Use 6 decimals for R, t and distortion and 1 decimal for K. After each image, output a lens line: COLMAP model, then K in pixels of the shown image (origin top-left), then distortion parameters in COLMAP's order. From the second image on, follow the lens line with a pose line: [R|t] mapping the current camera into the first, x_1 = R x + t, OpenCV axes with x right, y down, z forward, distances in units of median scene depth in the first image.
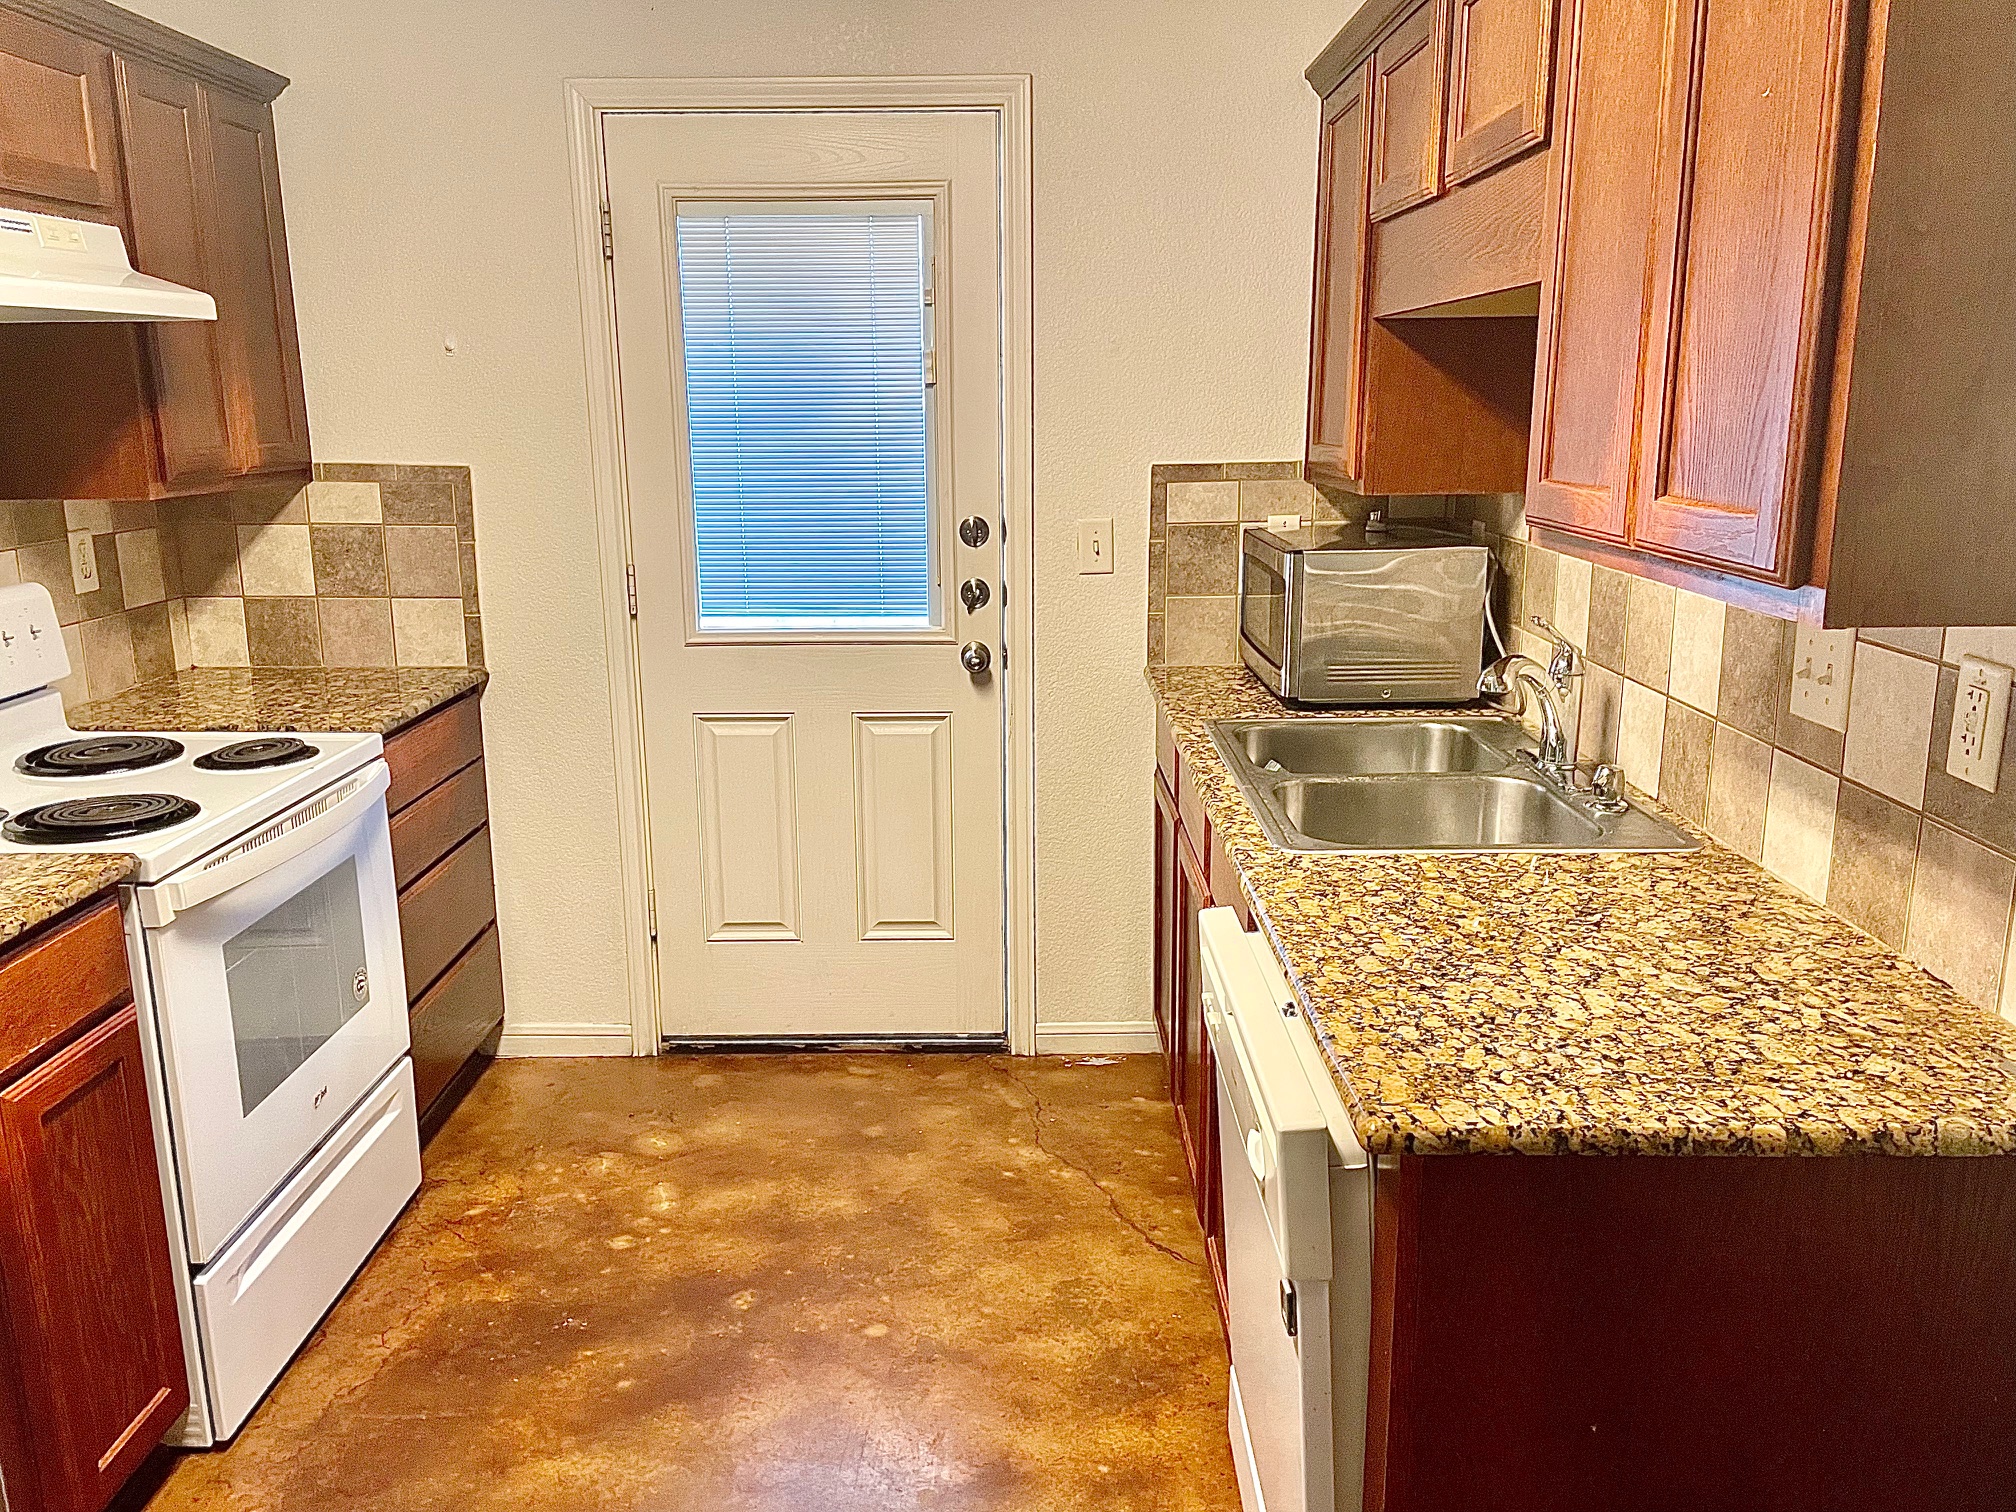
lens RADIAL K [[1481.2, 0, 1010.1], [0, 1481.2, 736.9], [0, 0, 1]] dist [0.081751, -0.089123]
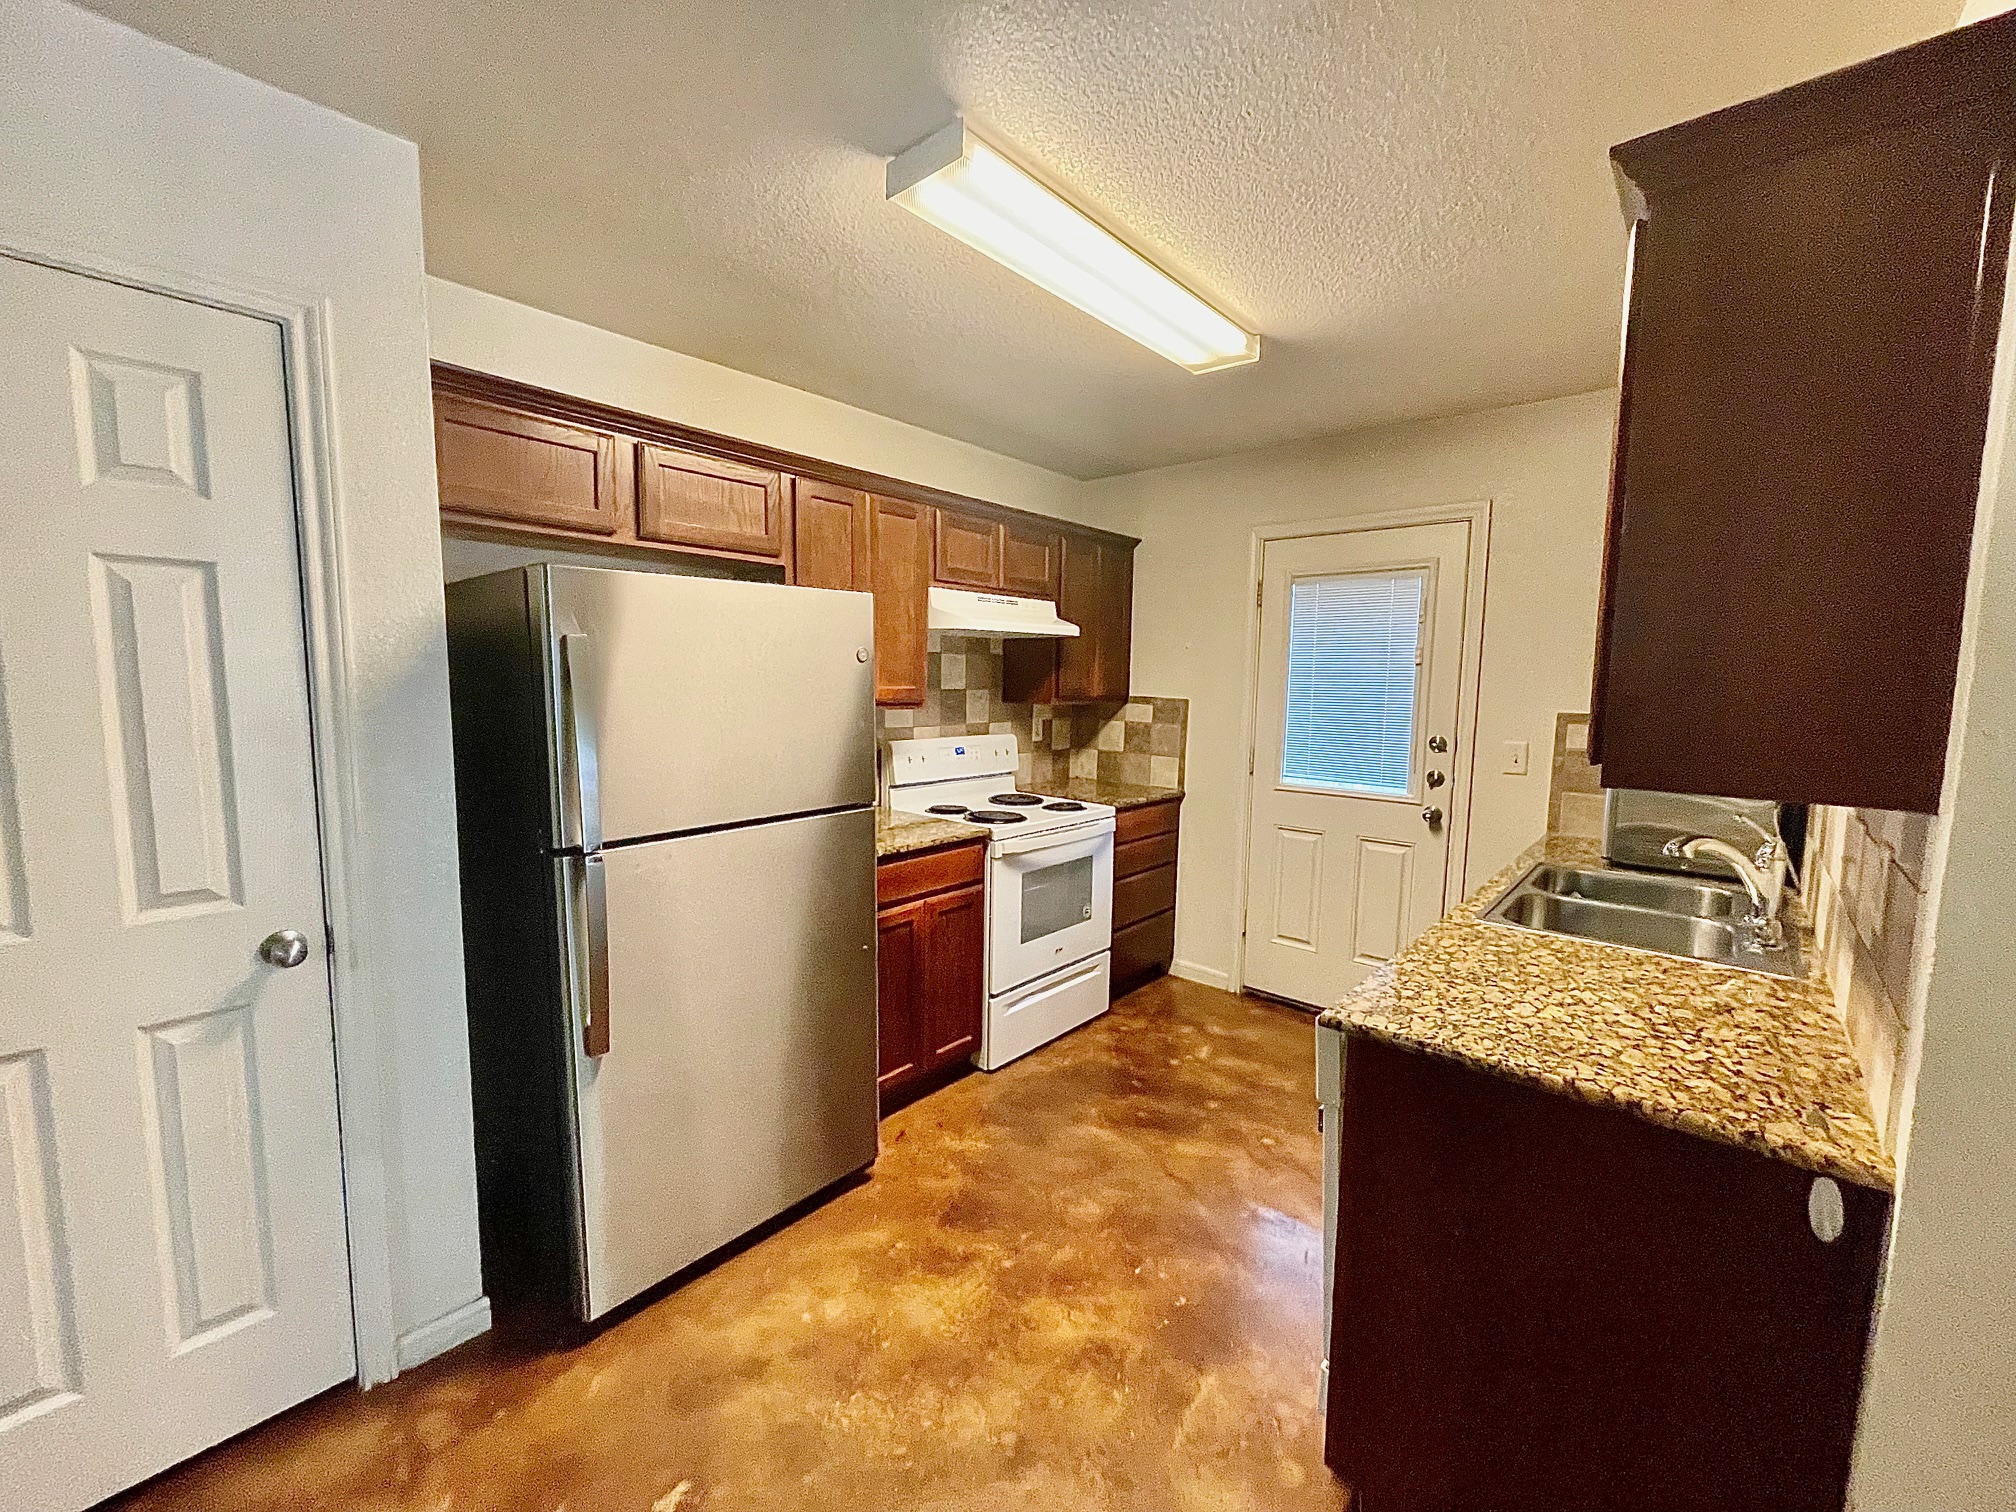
lens RADIAL K [[822.0, 0, 1050.5], [0, 822.0, 761.9], [0, 0, 1]] dist [0.000892, -0.000043]
pose [[0.770823, 0.083470, -0.631558, 0.303667], [-0.162167, 0.984430, -0.067820, 0.031379], [0.616063, 0.154695, 0.772357, -0.060439]]
